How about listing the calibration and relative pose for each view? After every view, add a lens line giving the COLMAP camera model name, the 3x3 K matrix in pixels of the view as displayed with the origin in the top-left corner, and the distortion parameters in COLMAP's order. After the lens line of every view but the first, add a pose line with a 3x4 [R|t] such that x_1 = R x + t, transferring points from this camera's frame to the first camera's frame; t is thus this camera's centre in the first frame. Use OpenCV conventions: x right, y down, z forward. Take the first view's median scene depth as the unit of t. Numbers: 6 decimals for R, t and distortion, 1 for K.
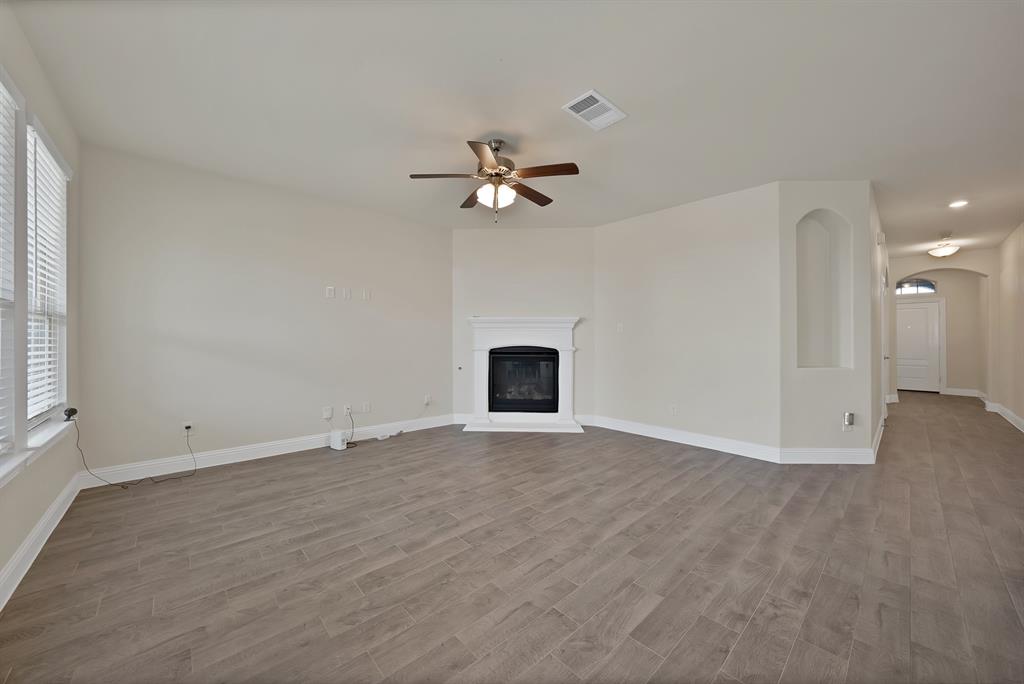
lens RADIAL K [[370.5, 0, 506.3], [0, 370.5, 335.4], [0, 0, 1]] dist [-0.022002, 0.002811]
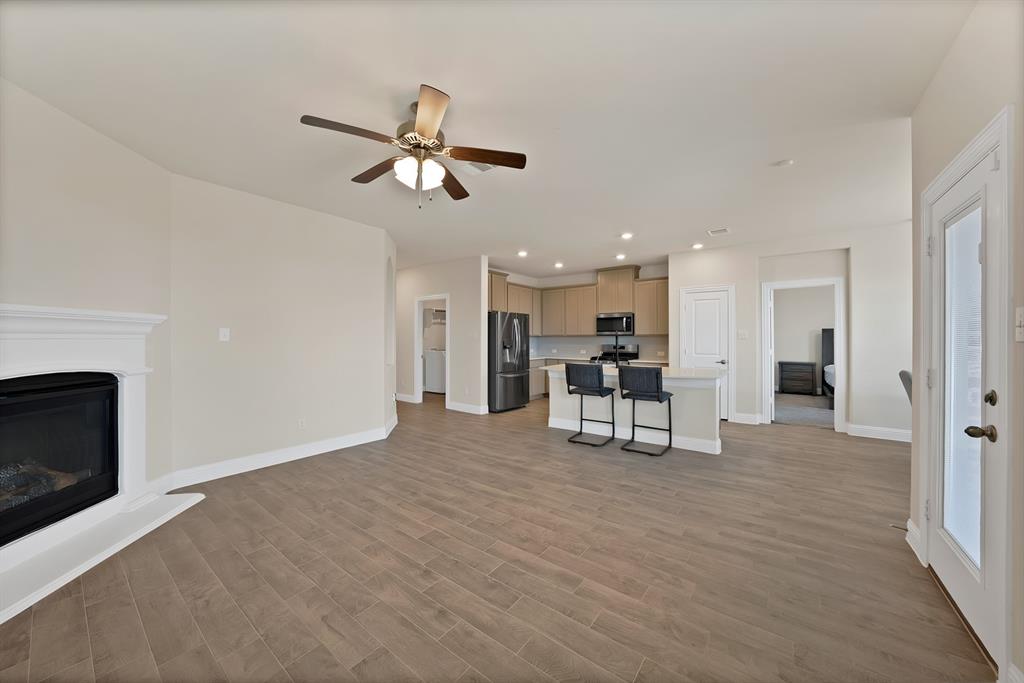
lens RADIAL K [[370.5, 0, 509.5], [0, 370.5, 335.5], [0, 0, 1]] dist [-0.022002, 0.002811]
pose [[-0.184878, 0.005416, 0.982747, -0.725747], [-0.010489, 0.999917, -0.007484, -0.031379], [-0.982705, -0.011691, -0.184806, 0.833218]]
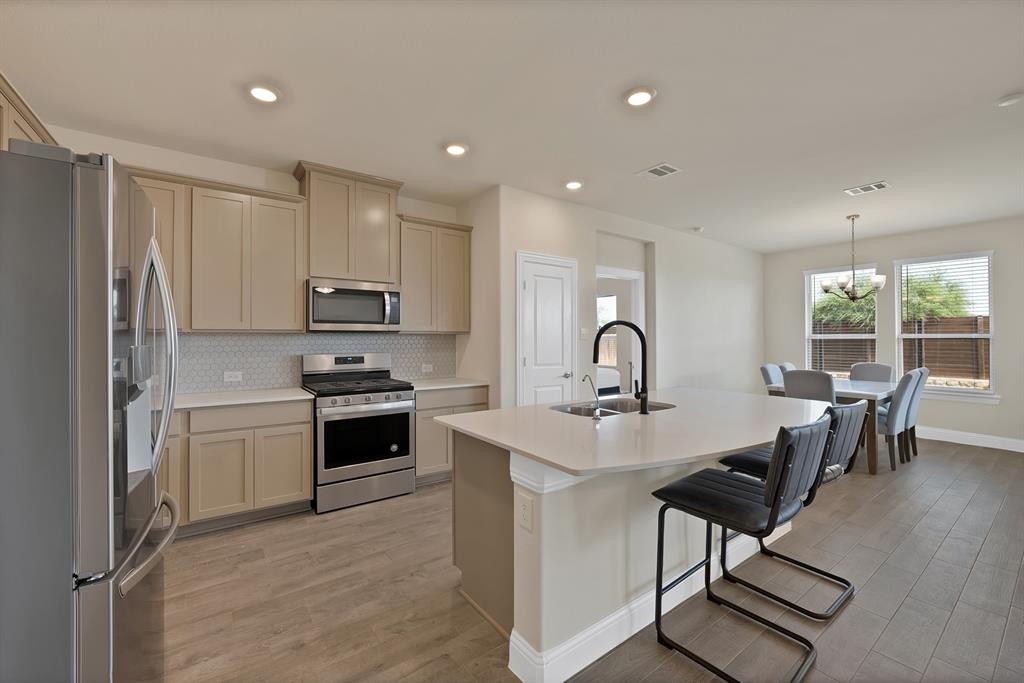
lens RADIAL K [[412.9, 0, 519.0], [0, 412.9, 338.3], [0, 0, 1]] dist [-0.014754, 0.003055]
pose [[-0.995420, -0.001085, 0.095590, 0.790815], [-0.002286, 0.999920, -0.012455, -0.027426], [-0.095569, -0.012616, -0.995343, 0.801473]]
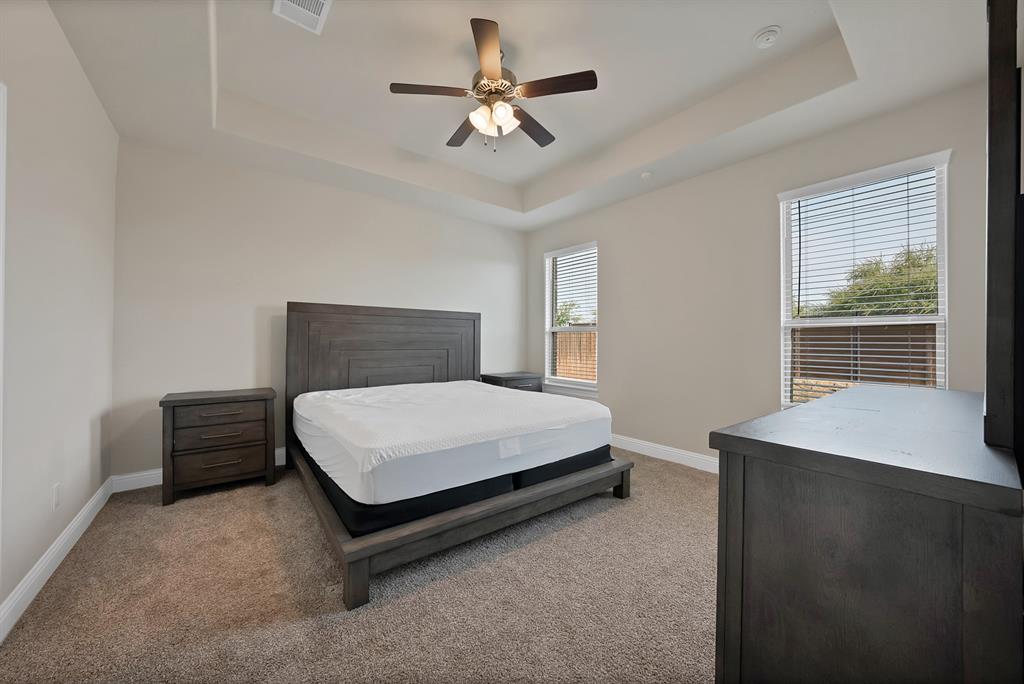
lens RADIAL K [[370.5, 0, 512.3], [0, 370.5, 339.6], [0, 0, 1]] dist [-0.022002, 0.002811]
pose [[-0.996893, 0.003355, 0.078696, 0.599065], [0.002389, 0.999921, -0.012373, -0.004599], [-0.078731, -0.012147, -0.996822, -0.729161]]
